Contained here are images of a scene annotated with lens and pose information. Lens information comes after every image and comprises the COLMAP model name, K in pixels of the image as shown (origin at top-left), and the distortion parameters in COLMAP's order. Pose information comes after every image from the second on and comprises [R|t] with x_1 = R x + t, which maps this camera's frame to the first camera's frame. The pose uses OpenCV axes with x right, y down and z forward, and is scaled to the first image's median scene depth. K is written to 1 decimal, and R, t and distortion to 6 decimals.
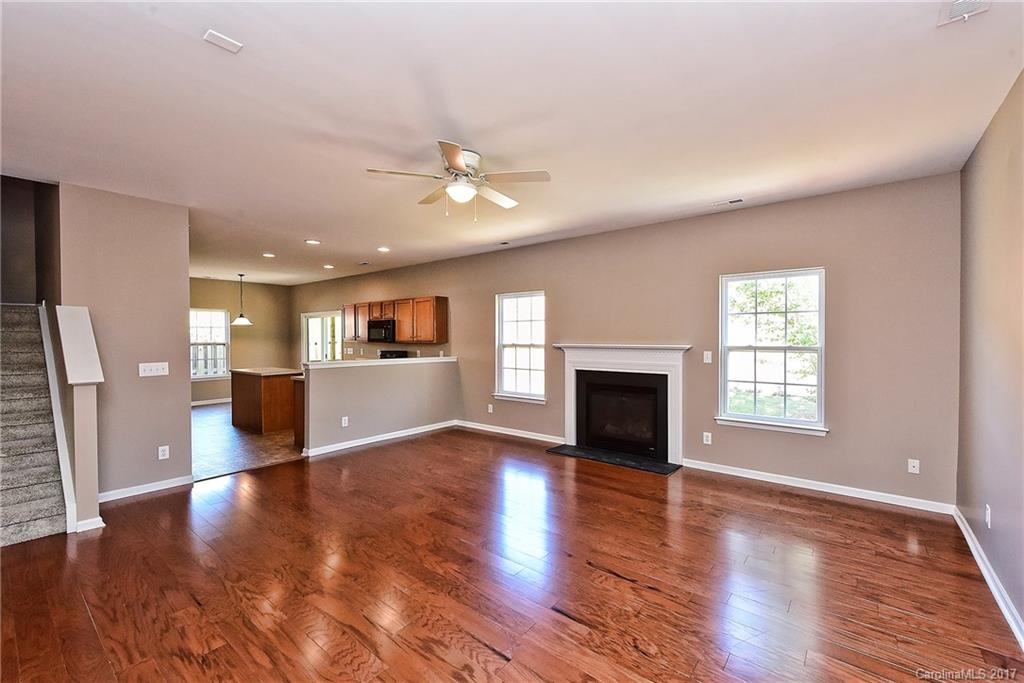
lens RADIAL K [[427.5, 0, 519.8], [0, 427.5, 335.0], [0, 0, 1]] dist [-0.000463, -0.000198]
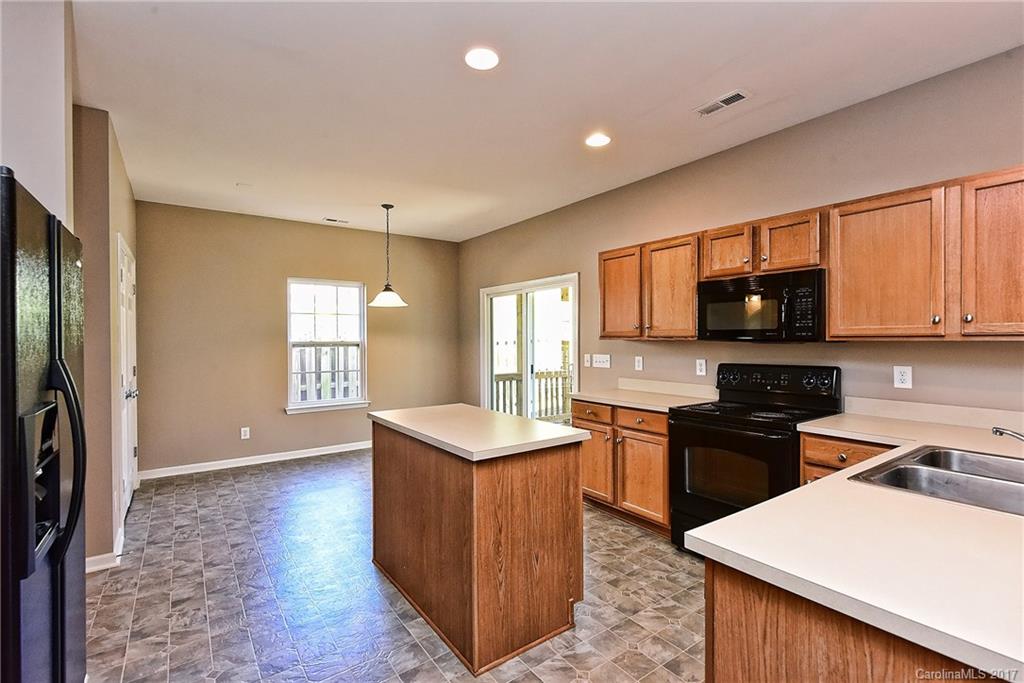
lens RADIAL K [[455.0, 0, 517.3], [0, 455.0, 343.7], [0, 0, 1]] dist [-0.000526, -0.000065]
pose [[0.963035, 0.002072, -0.269367, -0.345116], [0.003244, 0.999809, 0.019289, 0.009866], [0.269355, -0.019450, 0.962844, 0.503648]]
